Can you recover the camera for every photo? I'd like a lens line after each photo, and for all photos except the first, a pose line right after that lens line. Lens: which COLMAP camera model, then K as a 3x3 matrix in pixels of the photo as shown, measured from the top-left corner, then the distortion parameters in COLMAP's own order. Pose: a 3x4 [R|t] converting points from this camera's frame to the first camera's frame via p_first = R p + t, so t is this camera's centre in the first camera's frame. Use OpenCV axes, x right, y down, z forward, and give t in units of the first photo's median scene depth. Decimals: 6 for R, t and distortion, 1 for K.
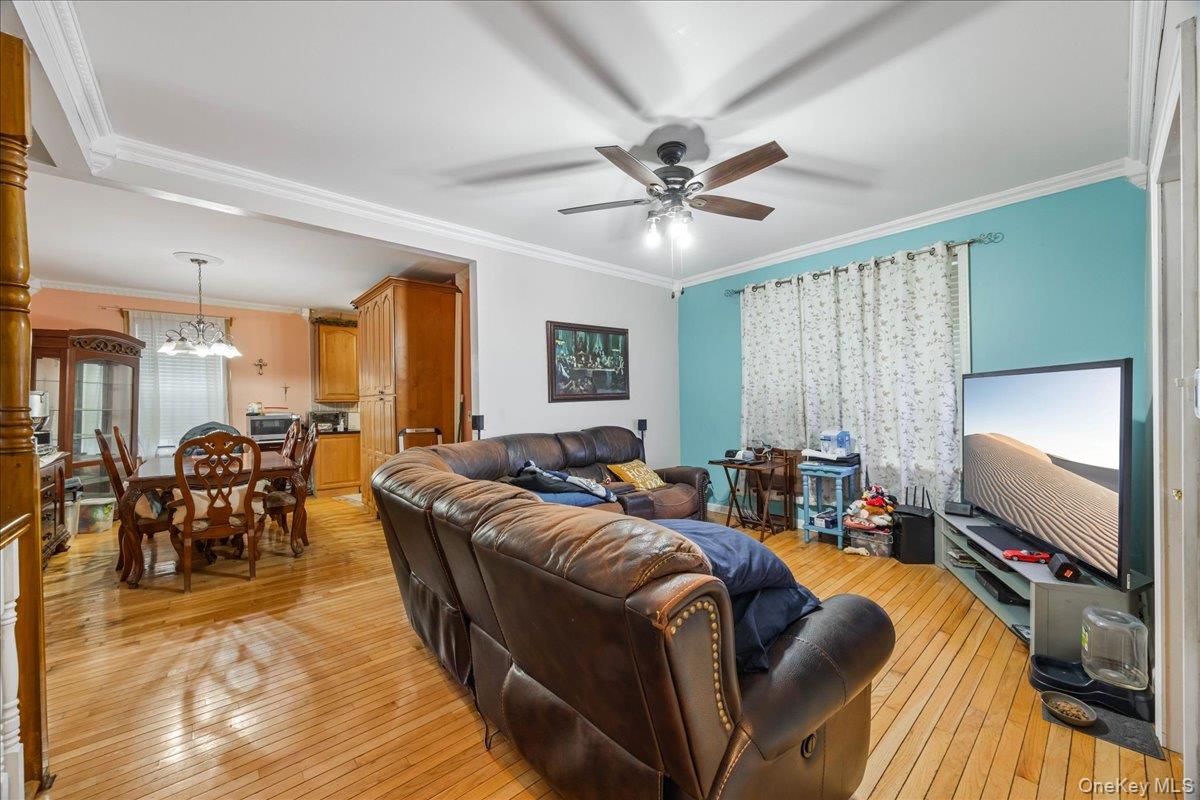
lens RADIAL K [[457.5, 0, 599.9], [0, 457.5, 407.5], [0, 0, 1]] dist [-0.003824, -0.000080]
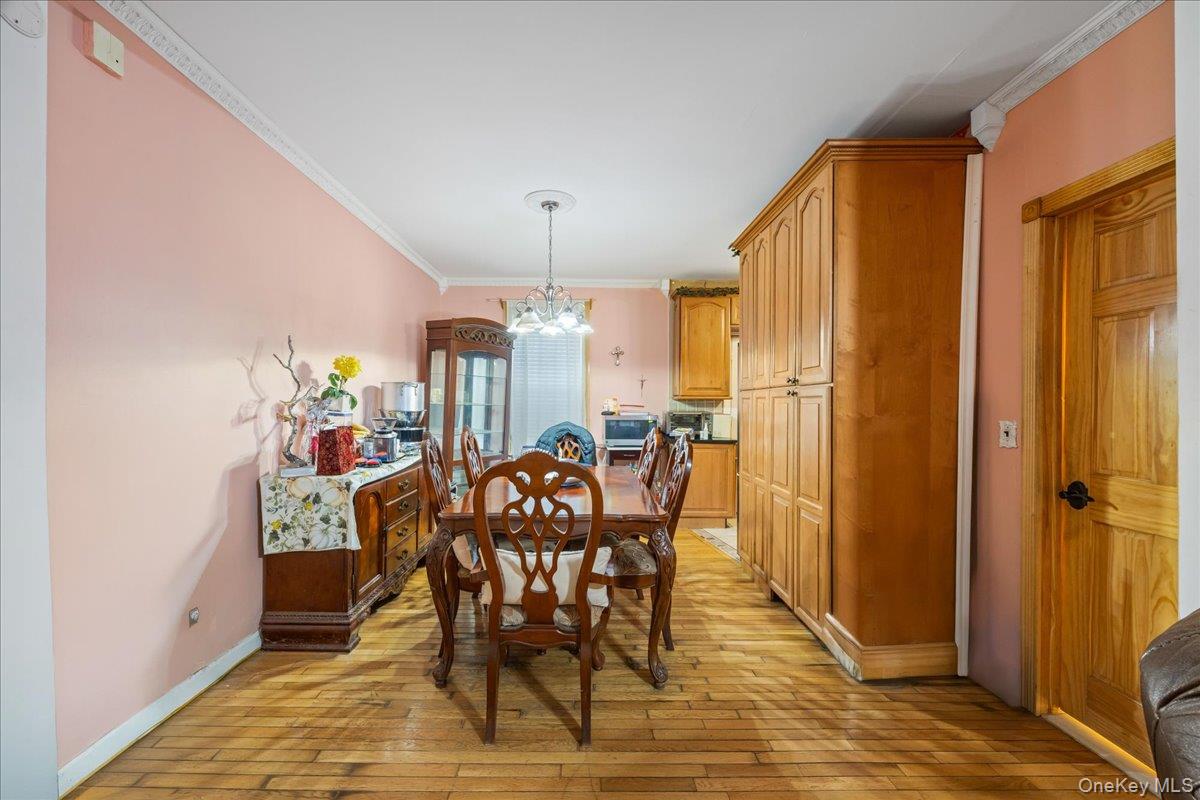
lens RADIAL K [[457.5, 0, 592.9], [0, 457.5, 403.6], [0, 0, 1]] dist [-0.003824, -0.000080]
pose [[0.762146, 0.014910, -0.647233, -0.312205], [-0.021478, 0.999767, -0.002260, 0.000082], [0.647049, 0.015624, 0.762288, 0.442714]]
